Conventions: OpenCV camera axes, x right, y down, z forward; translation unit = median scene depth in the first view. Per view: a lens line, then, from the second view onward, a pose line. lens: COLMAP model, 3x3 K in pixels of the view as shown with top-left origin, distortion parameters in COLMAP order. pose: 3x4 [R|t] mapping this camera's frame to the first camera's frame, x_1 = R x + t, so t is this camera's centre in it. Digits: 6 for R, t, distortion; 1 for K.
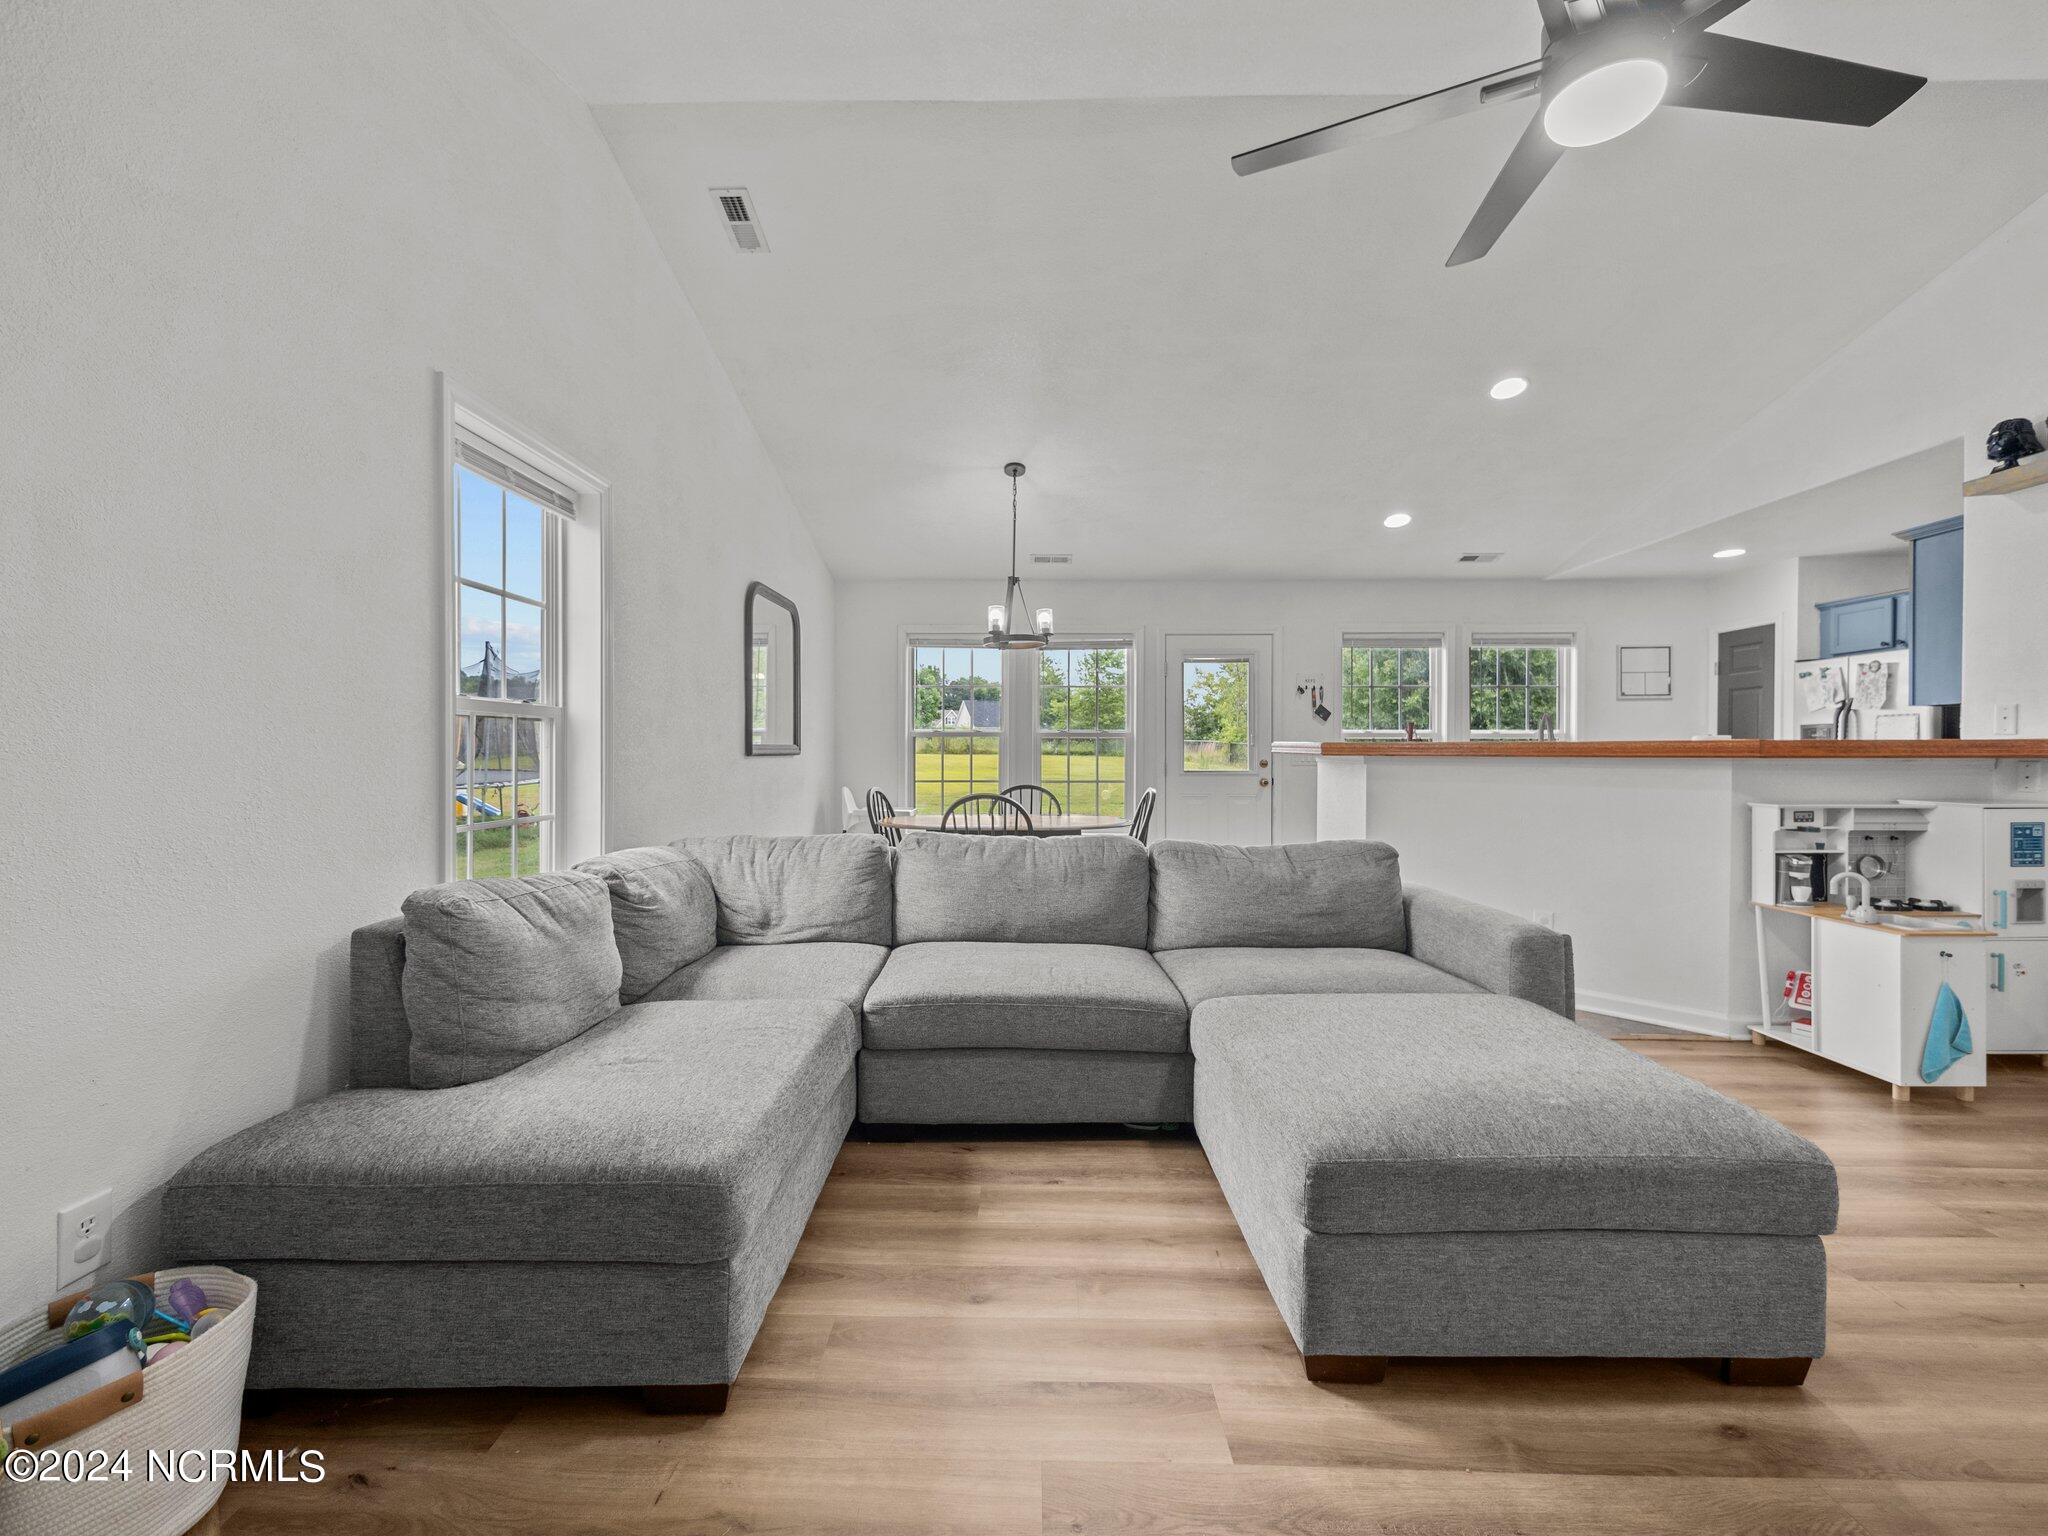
lens RADIAL K [[867.7, 0, 1019.2], [0, 867.7, 759.7], [0, 0, 1]] dist [-0.001443, 0.001648]
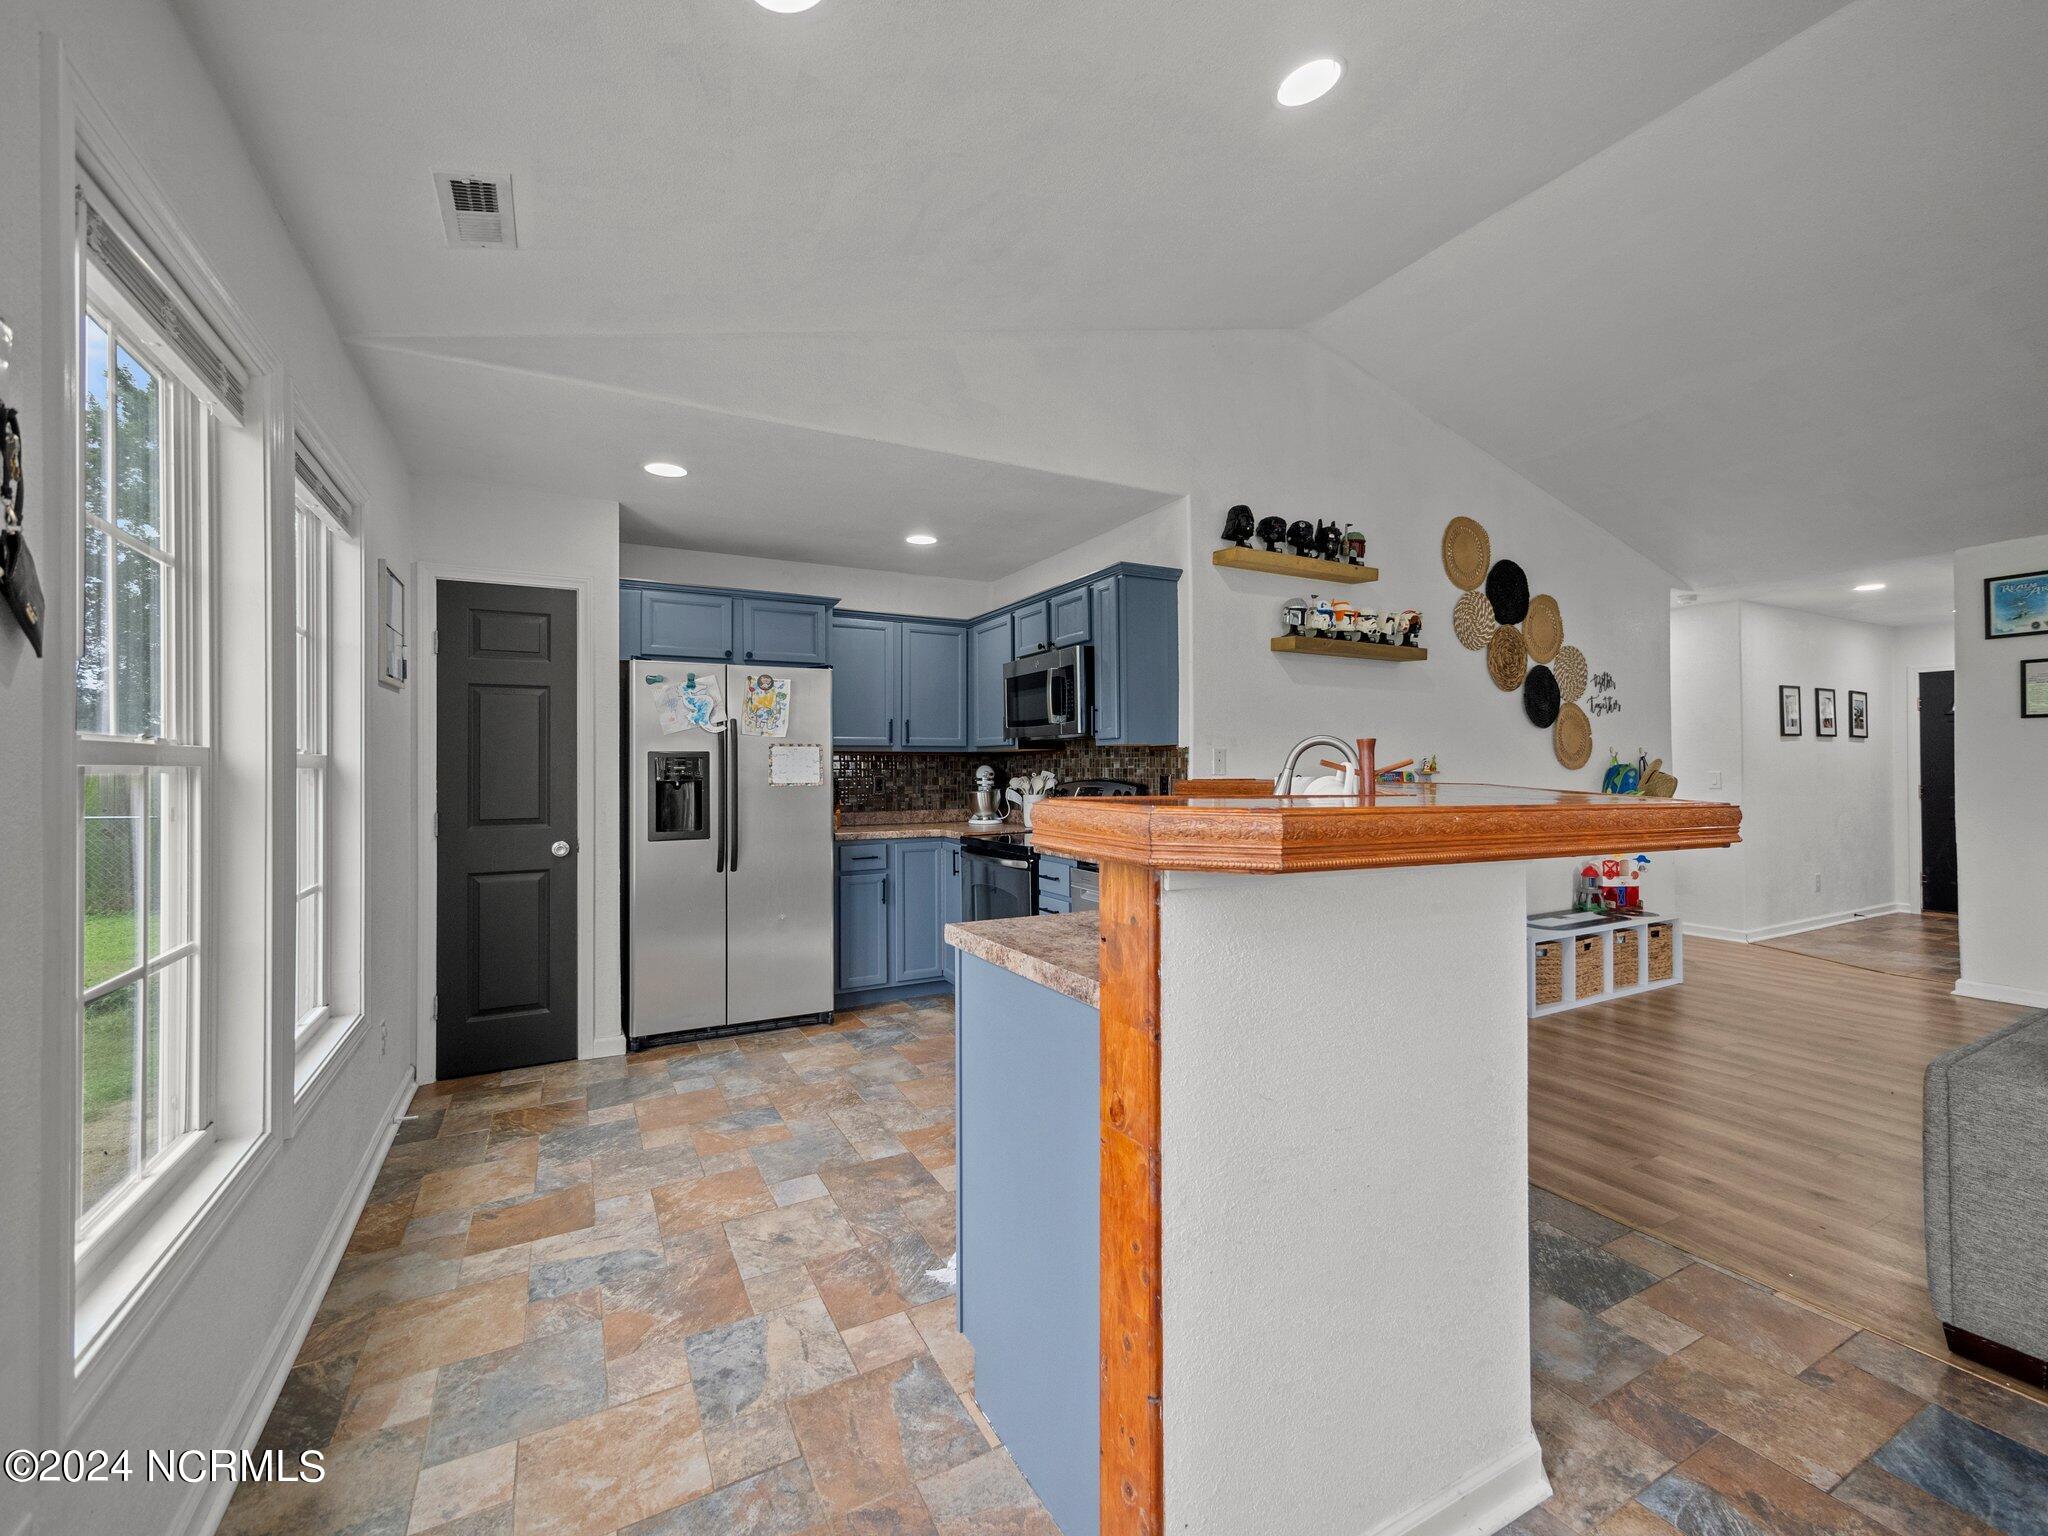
lens RADIAL K [[867.7, 0, 1033.6], [0, 867.7, 763.1], [0, 0, 1]] dist [-0.001443, 0.001648]
pose [[-0.489941, 0.005929, 0.871735, 0.288306], [0.008135, 0.999964, -0.002229, -0.050029], [-0.871717, 0.005999, -0.489972, 1.953850]]
